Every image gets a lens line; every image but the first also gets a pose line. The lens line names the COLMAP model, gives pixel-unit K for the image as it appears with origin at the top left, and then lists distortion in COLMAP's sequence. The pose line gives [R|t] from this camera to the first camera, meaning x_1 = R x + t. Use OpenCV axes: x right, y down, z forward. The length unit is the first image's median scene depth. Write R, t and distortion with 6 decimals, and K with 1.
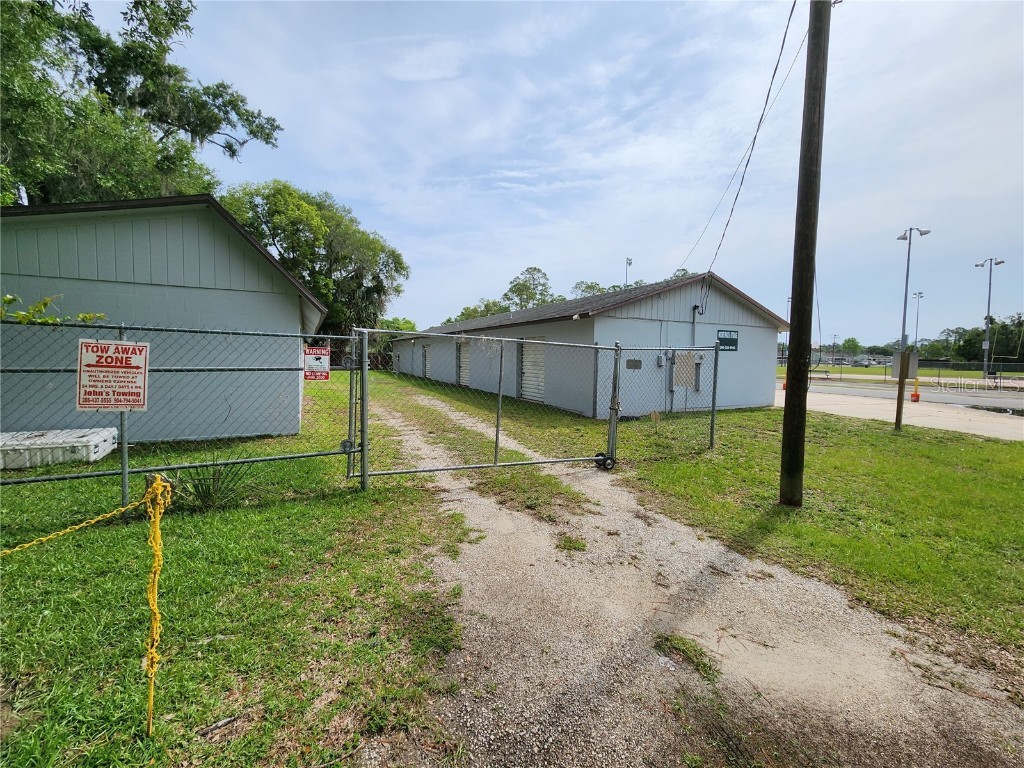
lens RADIAL K [[409.6, 0, 509.7], [0, 409.6, 379.4], [0, 0, 1]] dist [-0.001449, -0.000120]
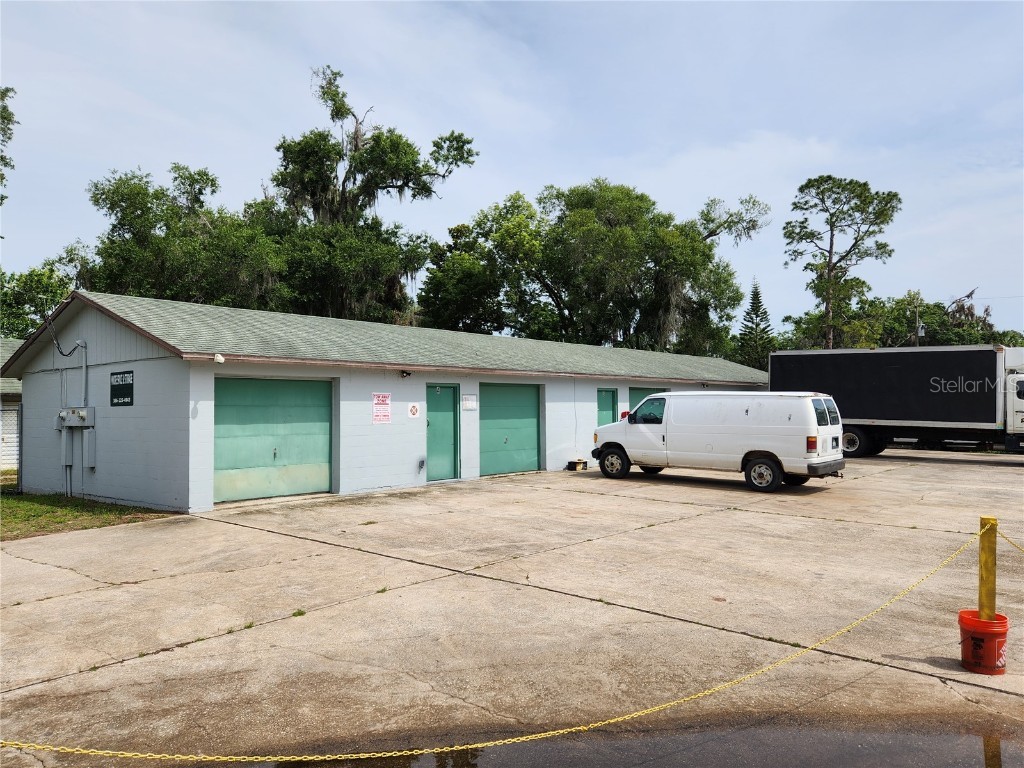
lens RADIAL K [[782.2, 0, 512.0], [0, 782.2, 384.0], [0, 0, 1]] dist [0.084103, -0.080972]
pose [[0.368434, -0.051539, -0.928224, 4.044681], [-0.045383, 0.996275, -0.073330, -0.090538], [0.928545, 0.069143, 0.364723, 2.432175]]
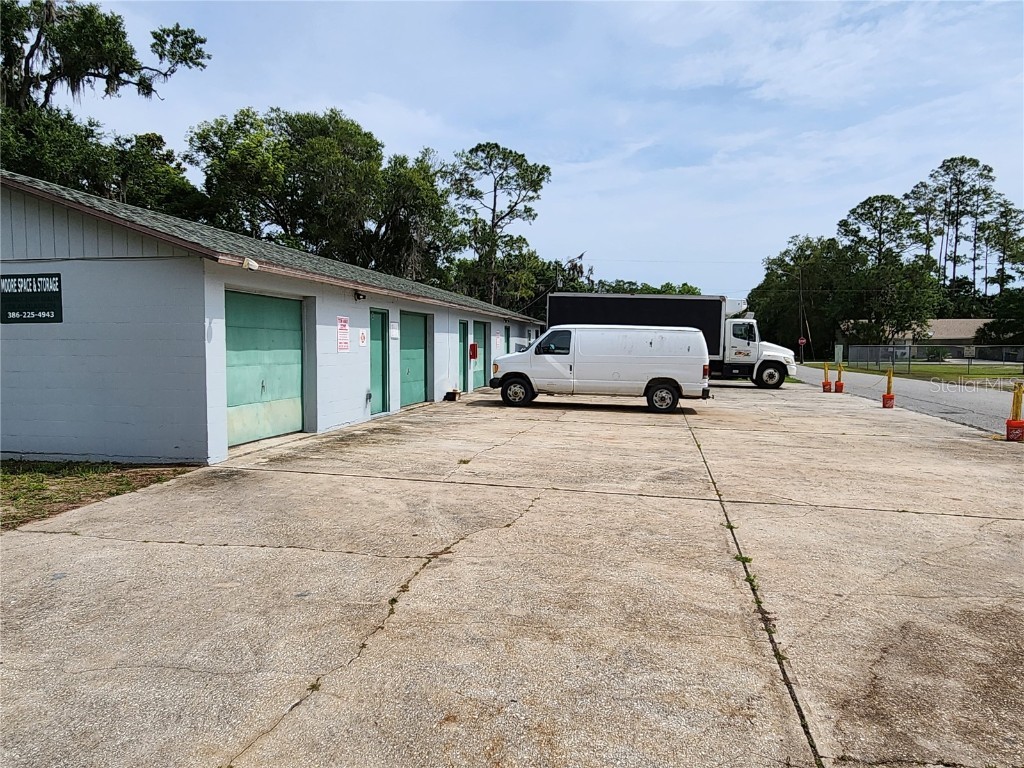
lens RADIAL K [[717.4, 0, 521.7], [0, 717.4, 386.1], [0, 0, 1]] dist [0.004434, -0.005973]
pose [[0.788659, 0.020293, -0.614496, 3.082192], [-0.029984, 0.999535, -0.005474, -0.030670], [0.614100, 0.022742, 0.788901, 1.592489]]
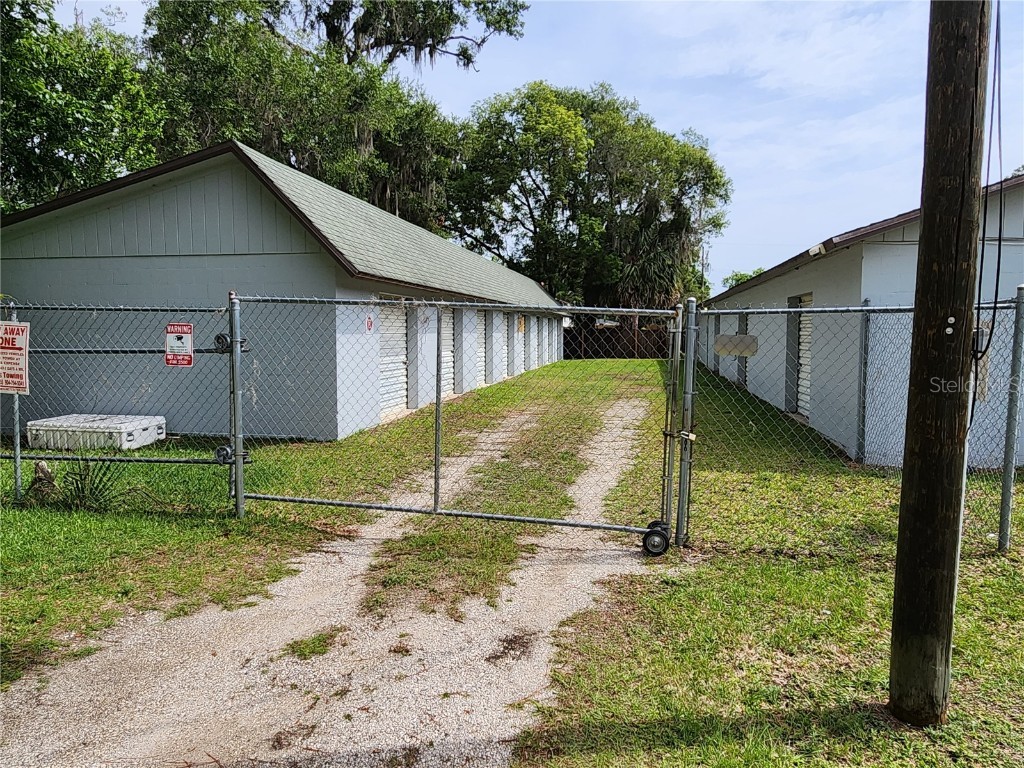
lens RADIAL K [[685.9, 0, 512.0], [0, 685.9, 384.0], [0, 0, 1]] dist [-0.001423, -0.000749]
pose [[0.810990, 0.029228, -0.584329, 0.522434], [-0.021605, 0.999566, 0.020013, -0.001775], [0.584661, -0.003606, 0.811270, 0.198028]]
